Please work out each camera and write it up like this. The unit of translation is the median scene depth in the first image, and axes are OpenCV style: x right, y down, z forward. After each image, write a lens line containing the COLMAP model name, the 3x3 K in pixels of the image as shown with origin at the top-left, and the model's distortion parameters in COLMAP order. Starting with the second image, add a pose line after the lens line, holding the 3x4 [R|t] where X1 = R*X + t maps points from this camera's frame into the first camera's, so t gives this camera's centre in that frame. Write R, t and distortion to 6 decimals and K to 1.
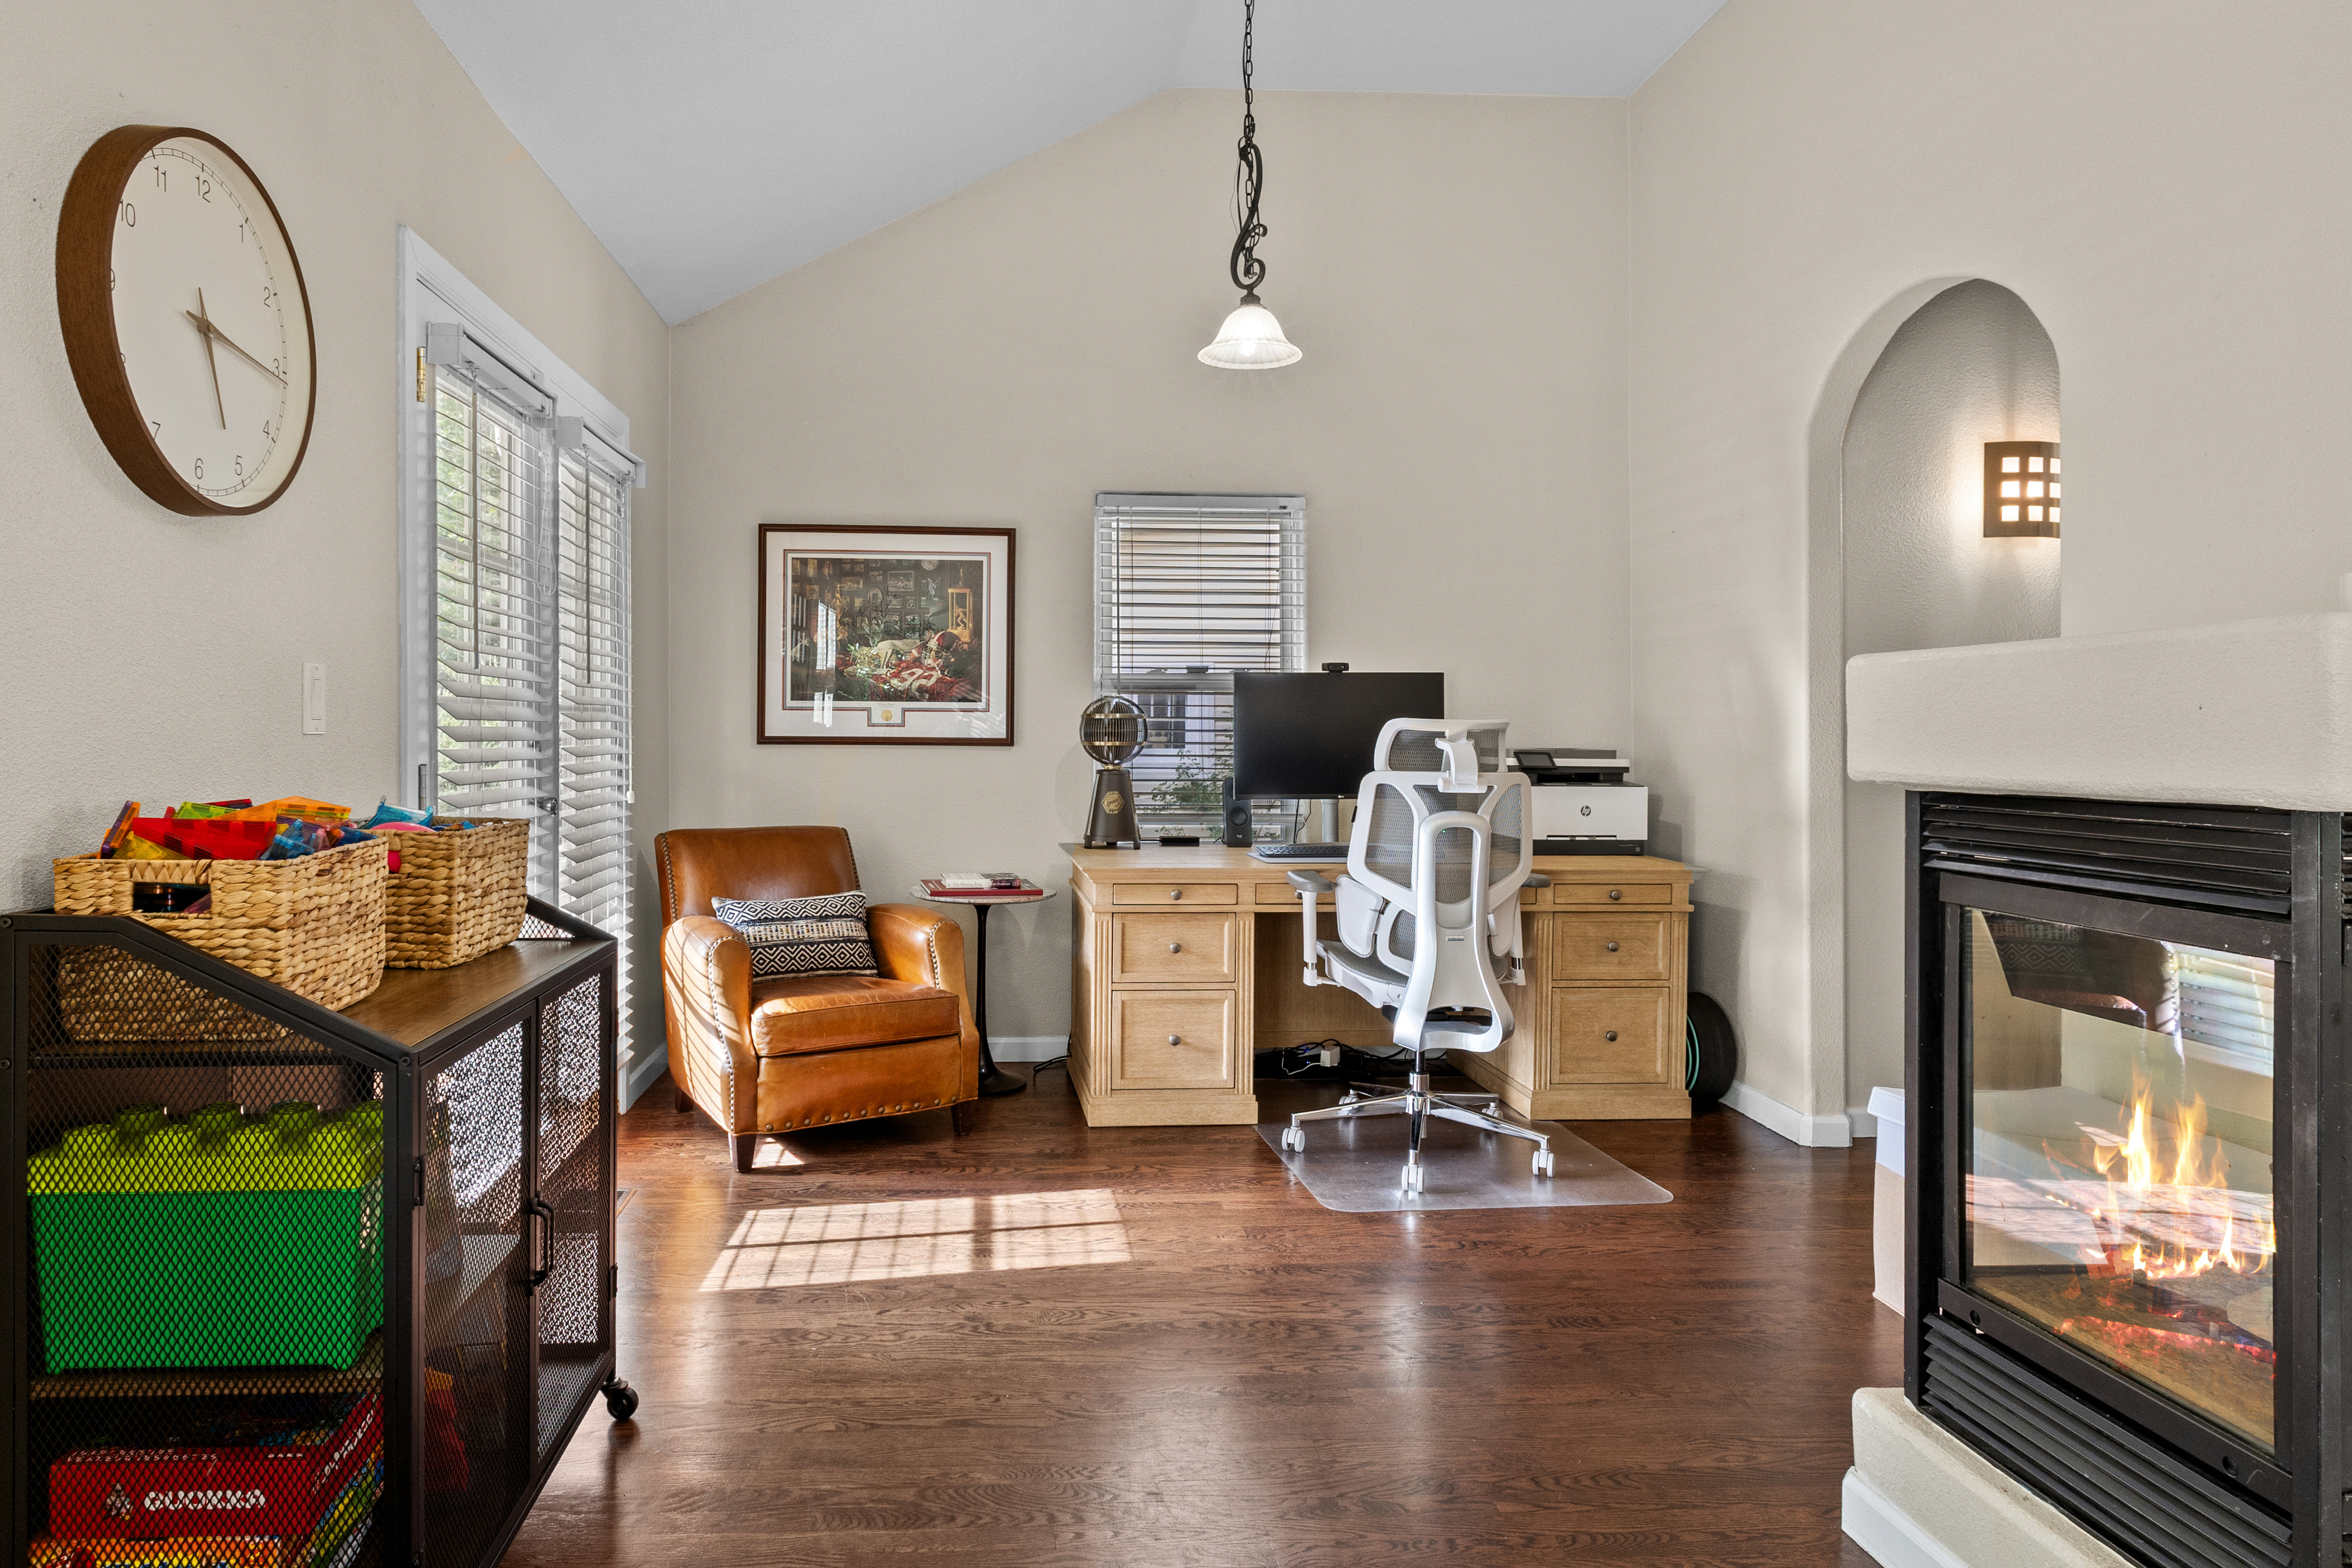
lens RADIAL K [[1391.8, 0, 1093.4], [0, 1391.8, 738.2], [0, 0, 1]] dist [-0.008440, 0.000952]
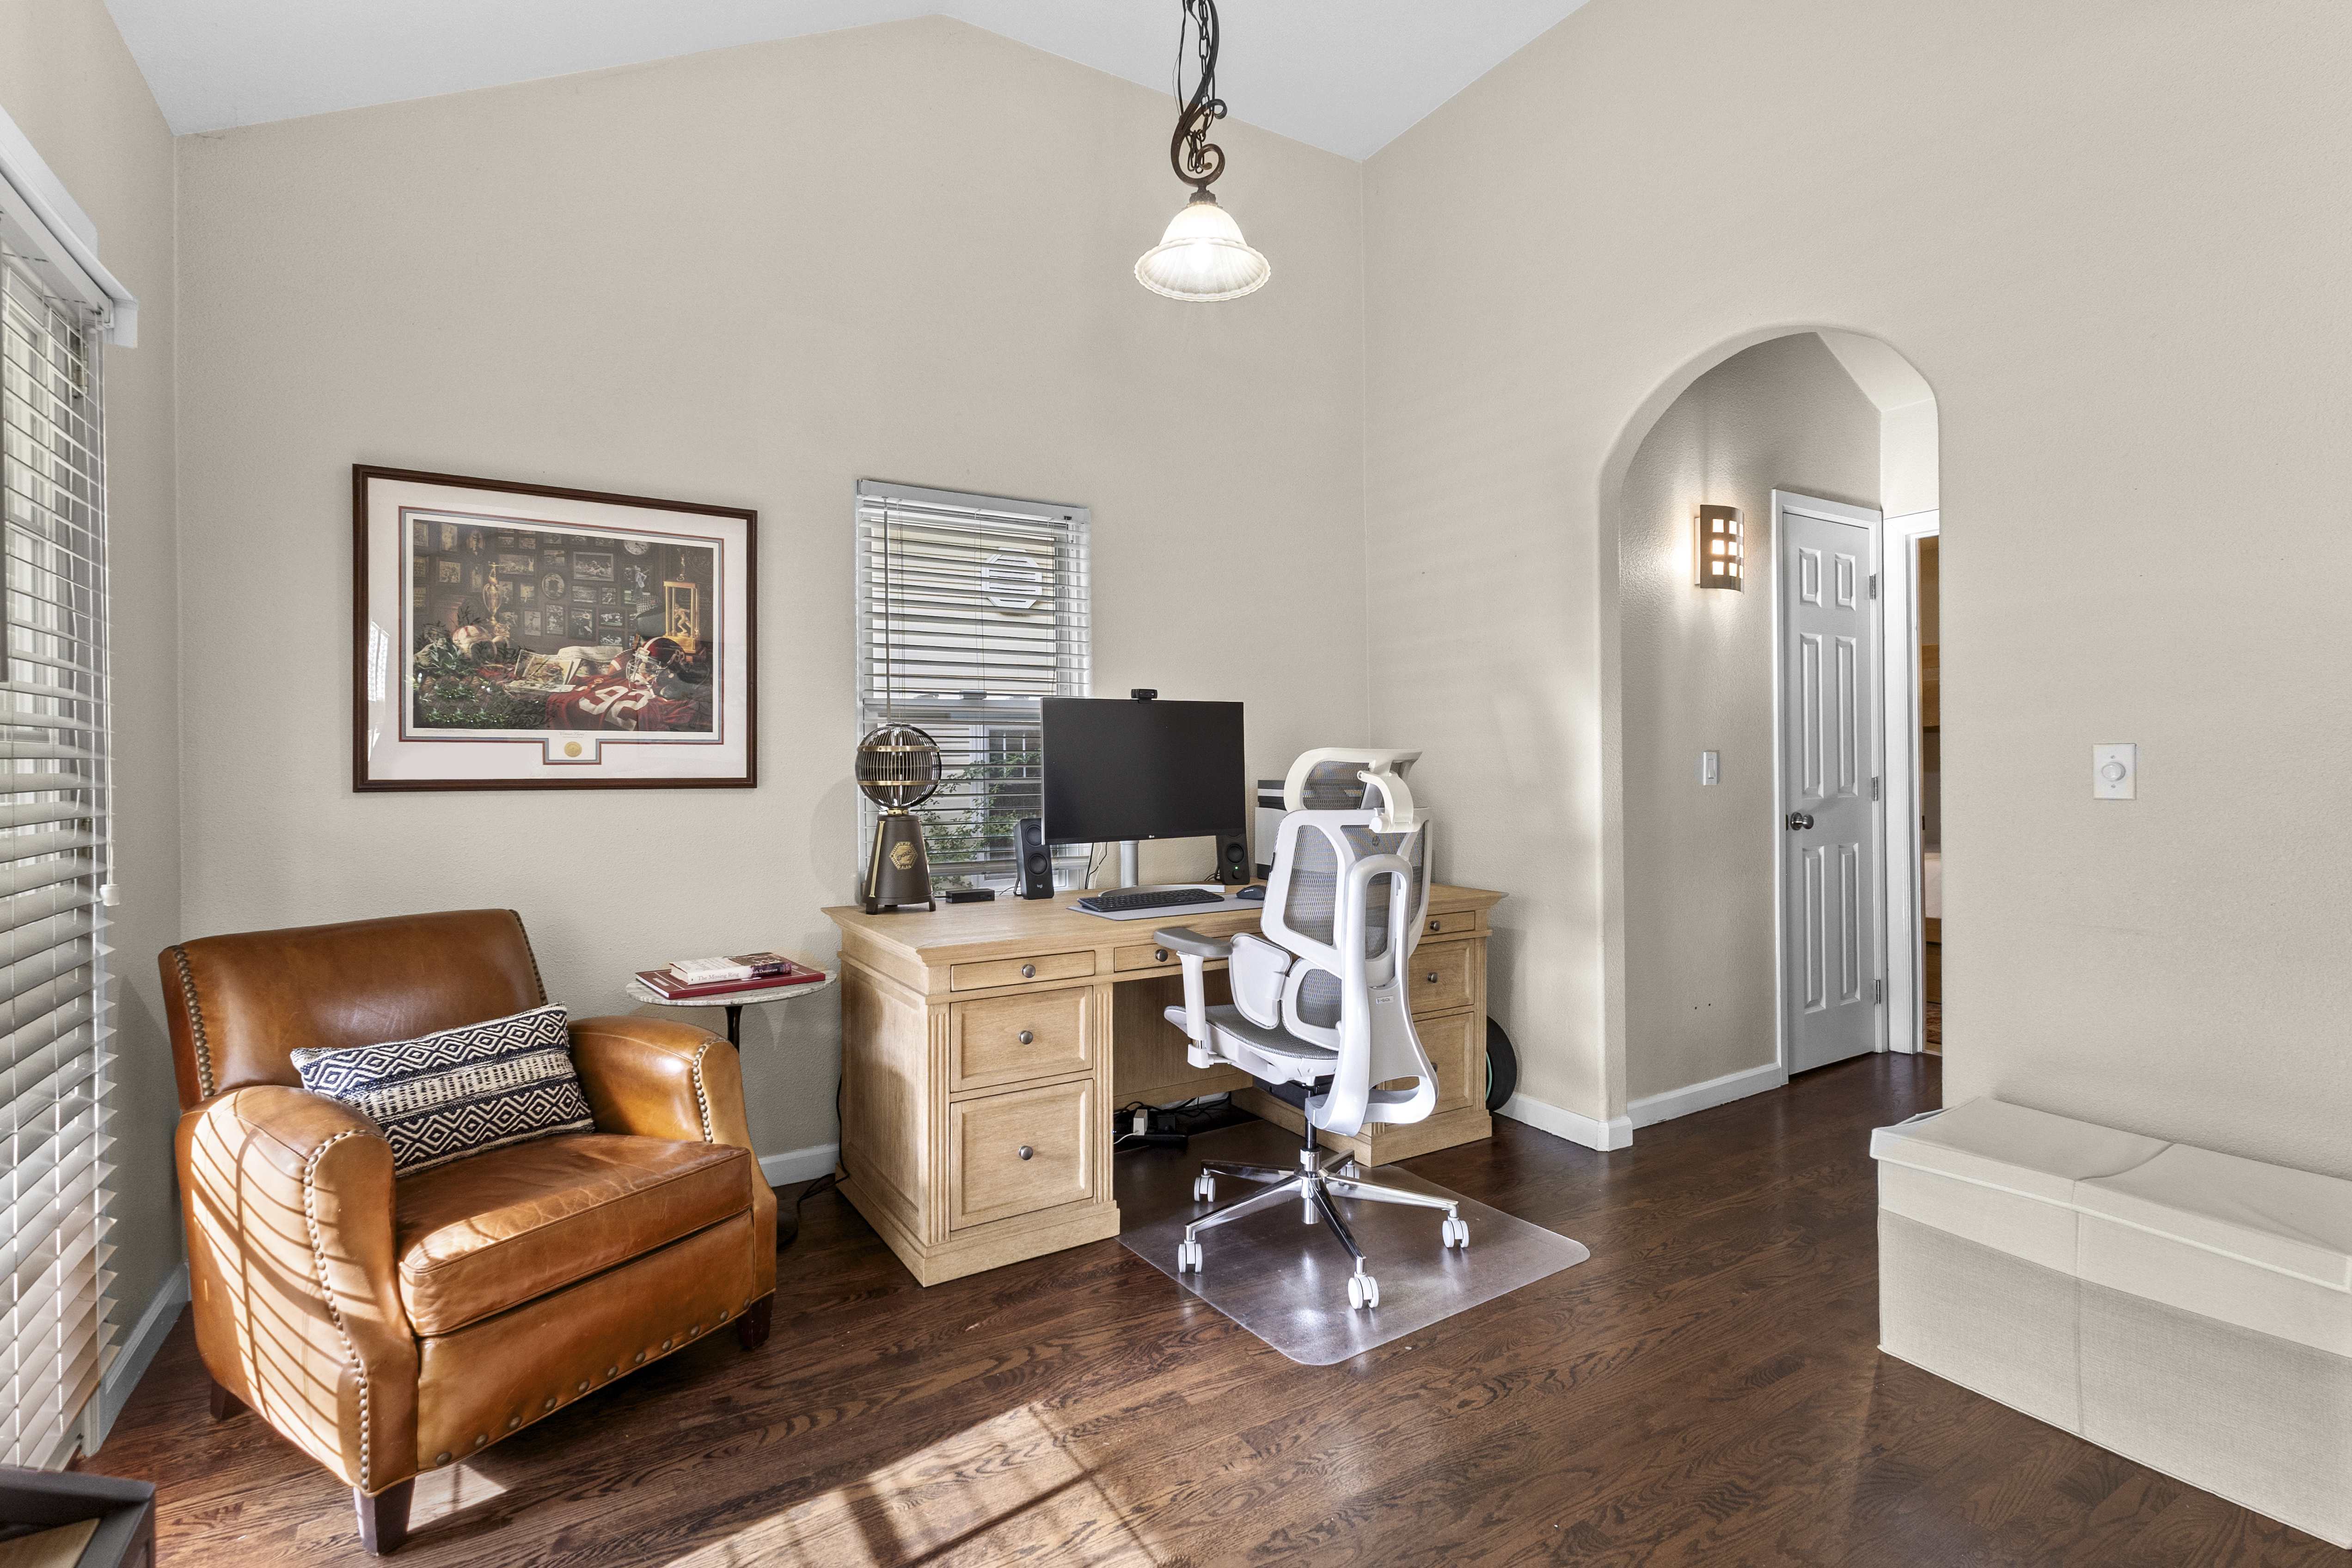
lens RADIAL K [[1088.5, 0, 1182.8], [0, 1088.5, 764.8], [0, 0, 1]] dist [0.003243, 0.001468]
pose [[0.888359, -0.010618, 0.459028, -0.147683], [0.013285, 0.999908, -0.002582, -0.002997], [-0.458958, 0.008392, 0.888418, 0.403236]]
